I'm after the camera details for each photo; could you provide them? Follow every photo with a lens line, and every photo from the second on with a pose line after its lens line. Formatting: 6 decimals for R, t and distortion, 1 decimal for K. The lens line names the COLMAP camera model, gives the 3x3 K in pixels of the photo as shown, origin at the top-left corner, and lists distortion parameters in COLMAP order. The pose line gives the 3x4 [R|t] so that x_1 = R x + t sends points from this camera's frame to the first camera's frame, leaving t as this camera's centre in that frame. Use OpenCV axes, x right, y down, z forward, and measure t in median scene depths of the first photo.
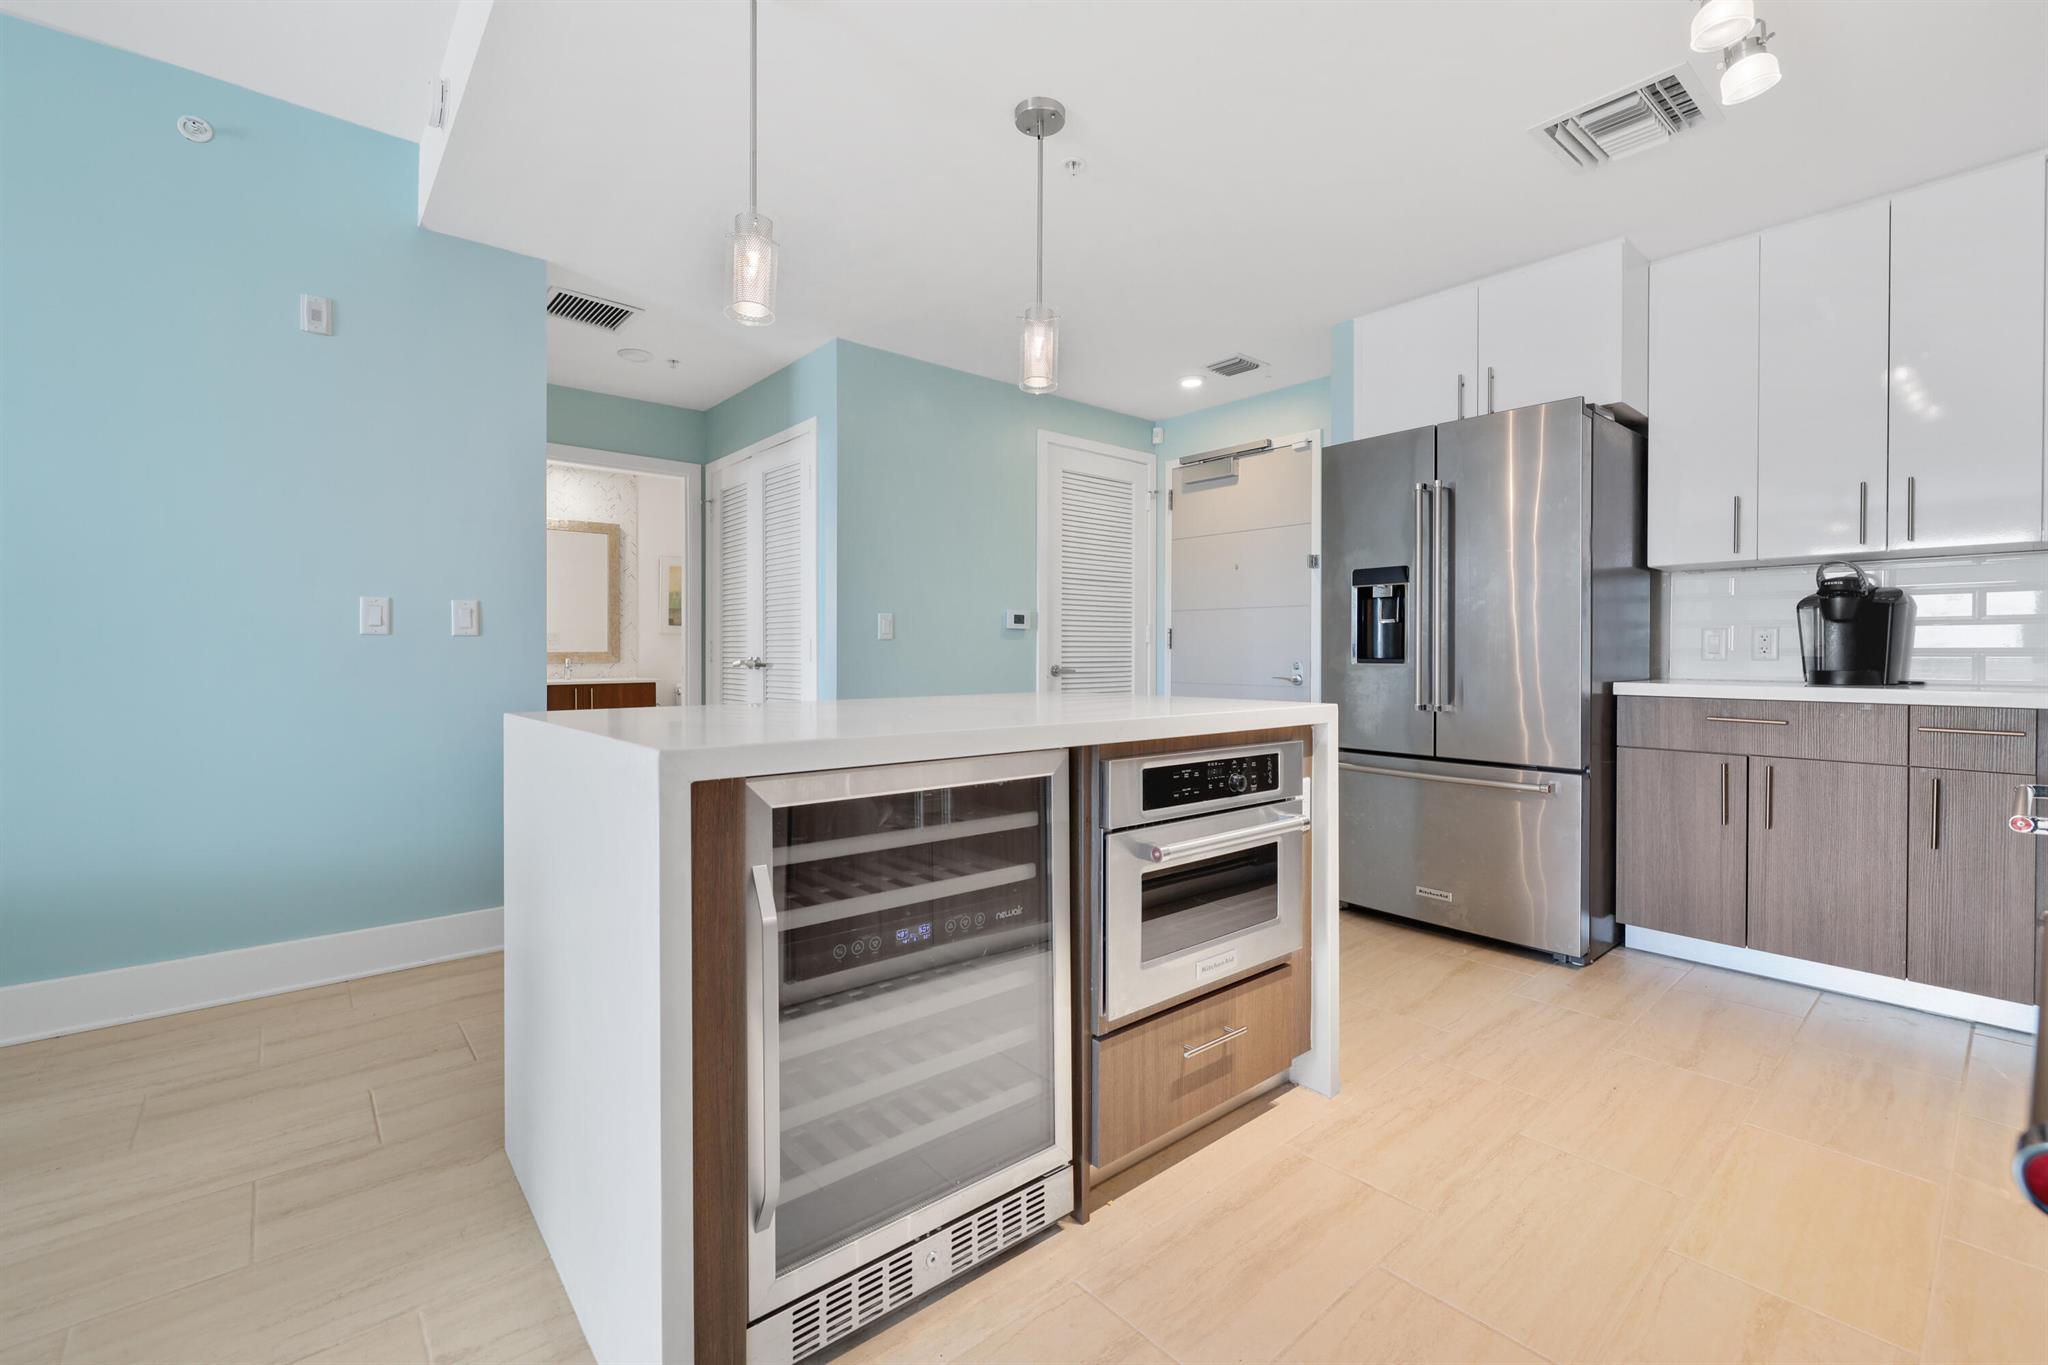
lens RADIAL K [[866.1, 0, 1023.9], [0, 866.1, 660.2], [0, 0, 1]] dist [0.001141, -0.000161]
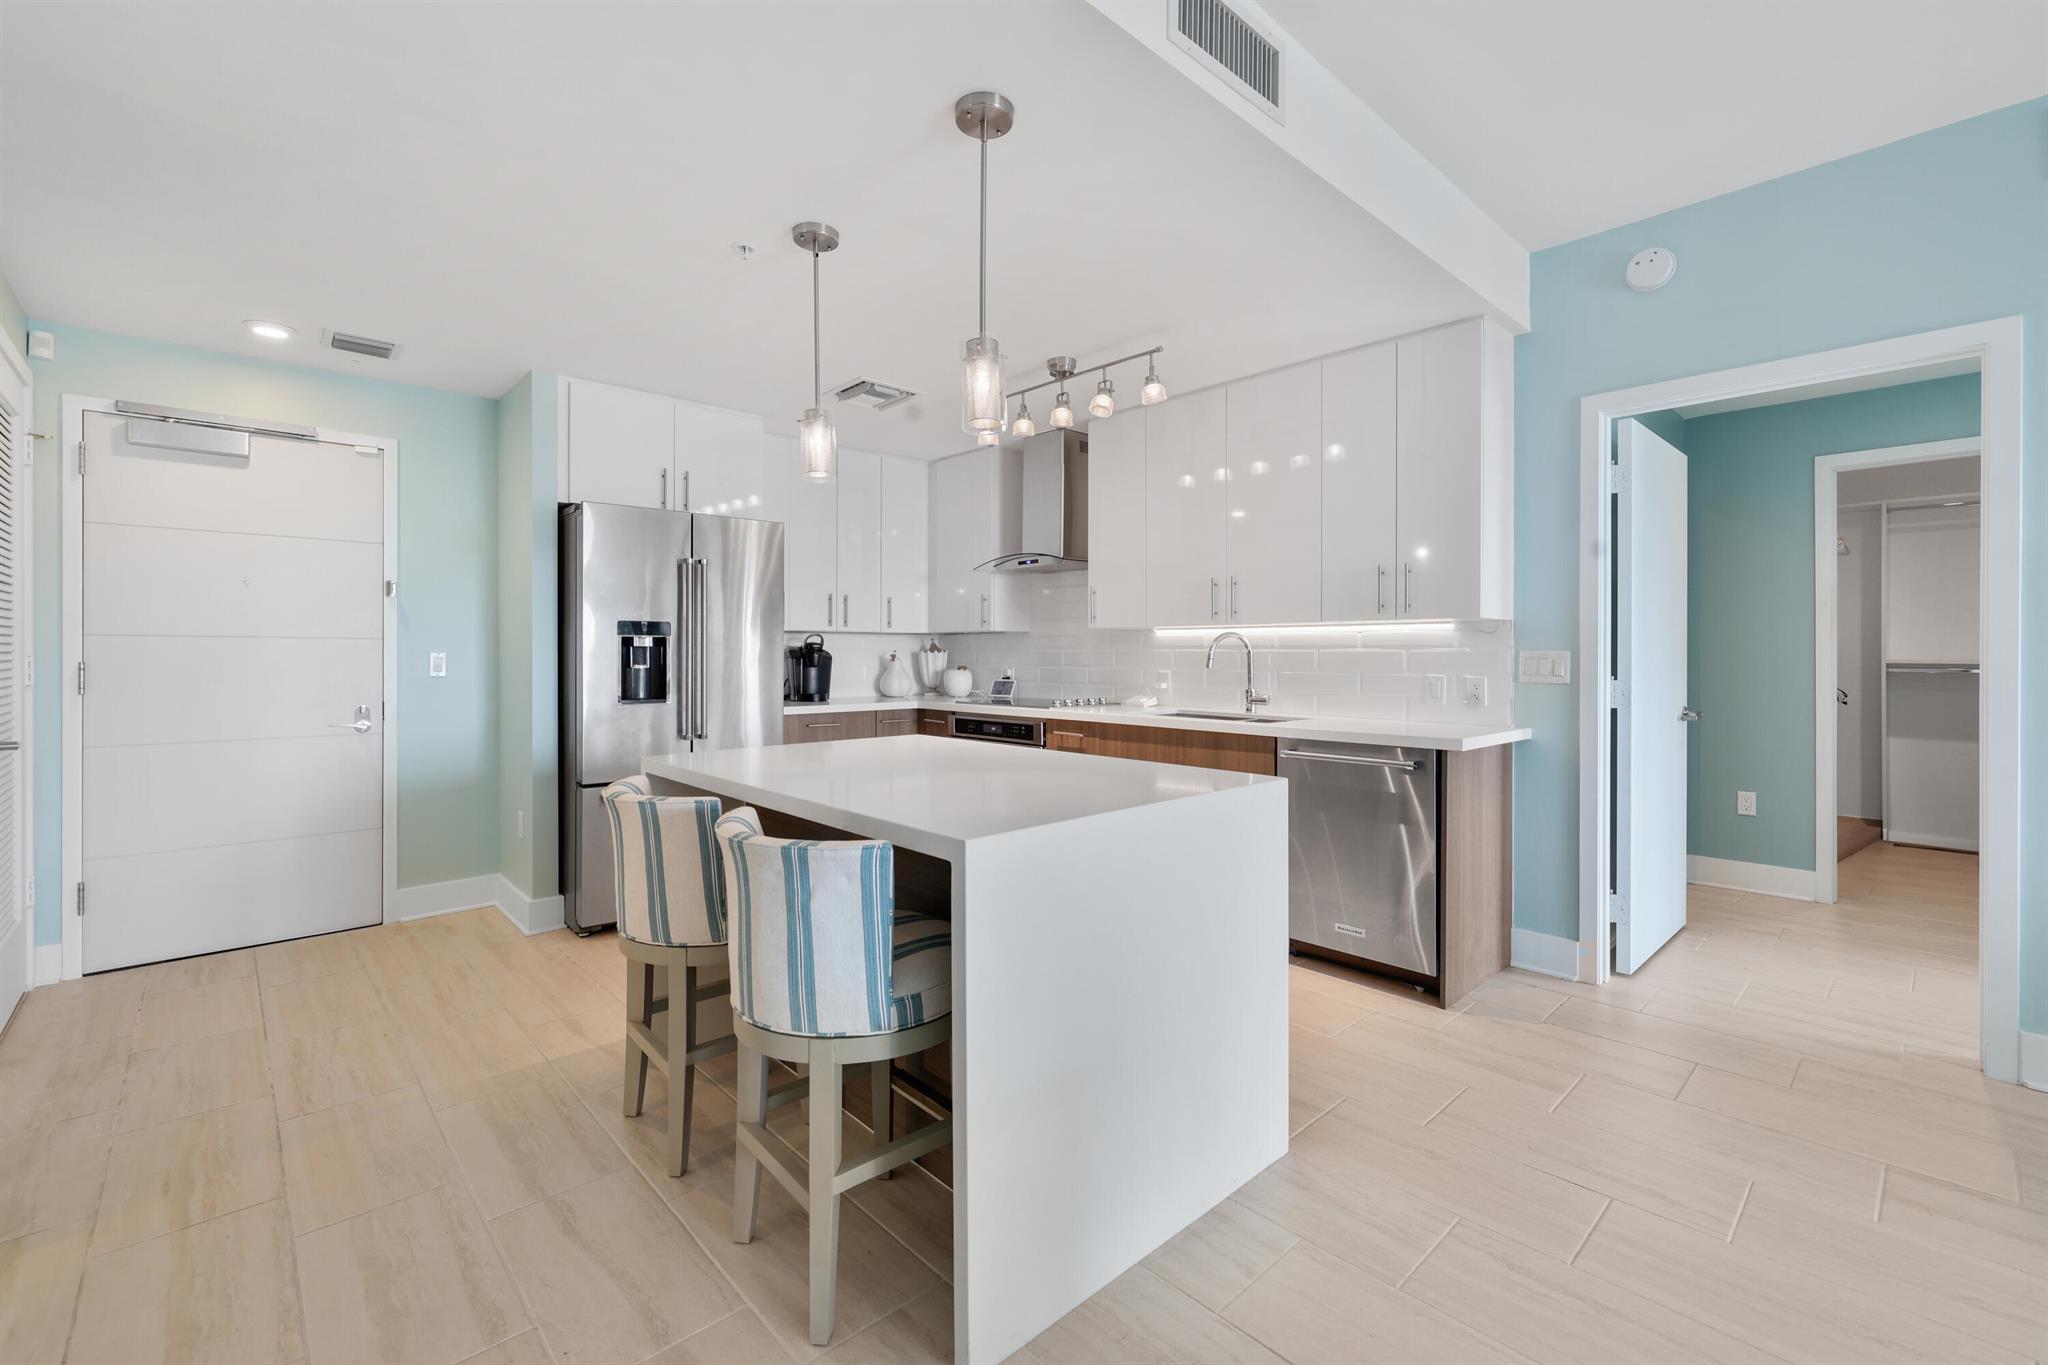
lens RADIAL K [[877.4, 0, 1034.6], [0, 877.4, 659.7], [0, 0, 1]] dist [0.003814, 0.000253]
pose [[-0.048419, -0.007351, 0.998800, -0.852240], [0.007379, 0.999943, 0.007717, -0.064862], [-0.998800, 0.007744, -0.048362, 0.575652]]
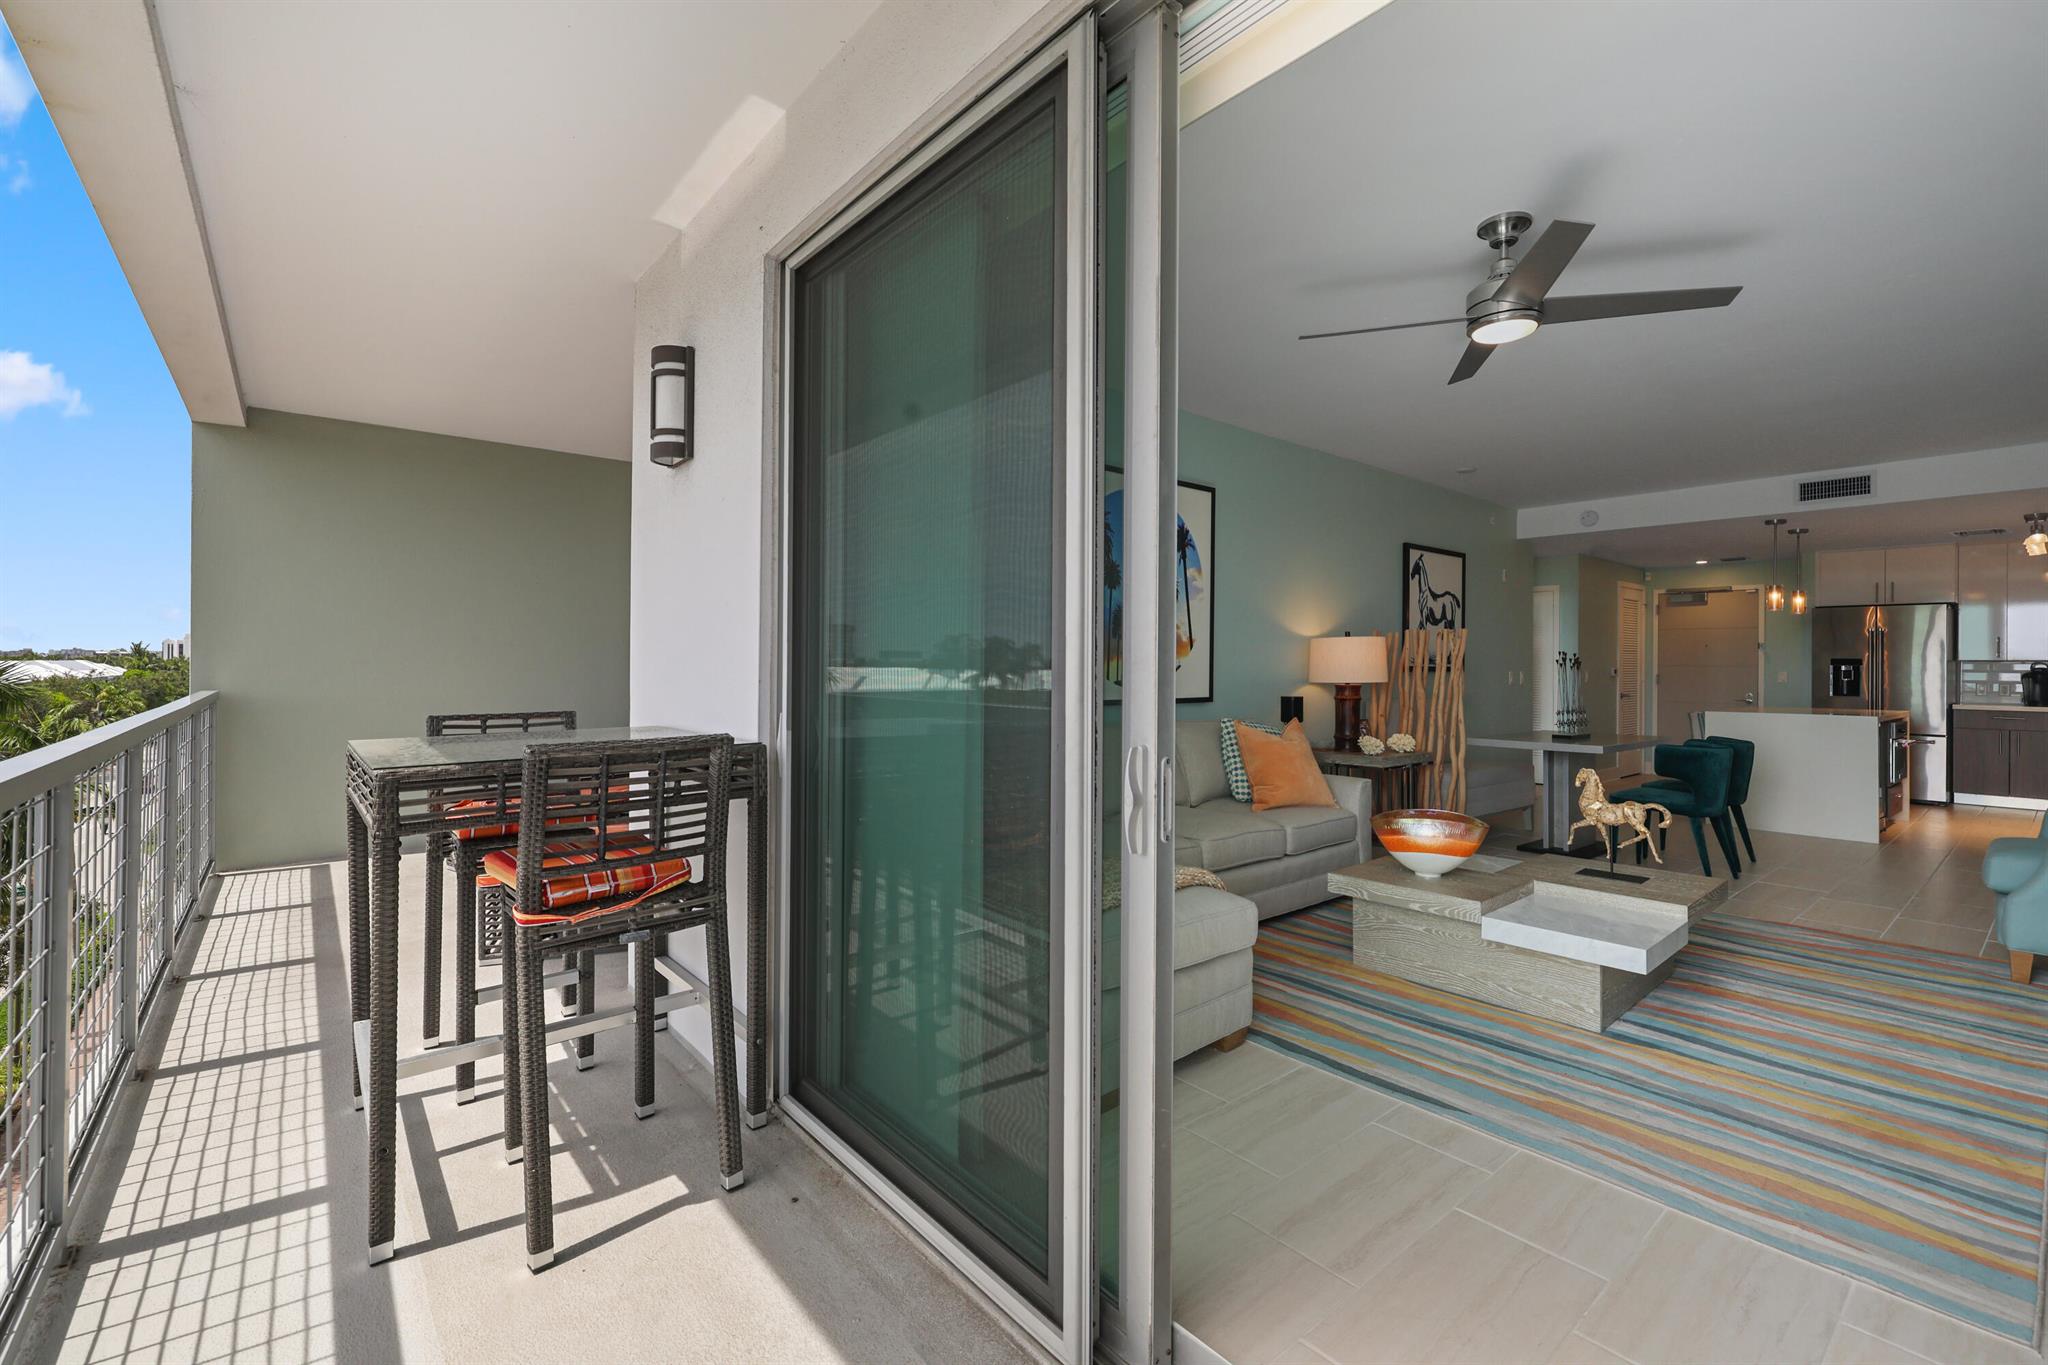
lens RADIAL K [[876.4, 0, 1017.2], [0, 876.4, 661.5], [0, 0, 1]] dist [0.001284, 0.000264]
pose [[0.999743, 0.004421, -0.022218, -2.118120], [-0.004702, 0.999909, -0.012617, -0.057238], [0.022160, 0.012718, 0.999674, -1.758958]]
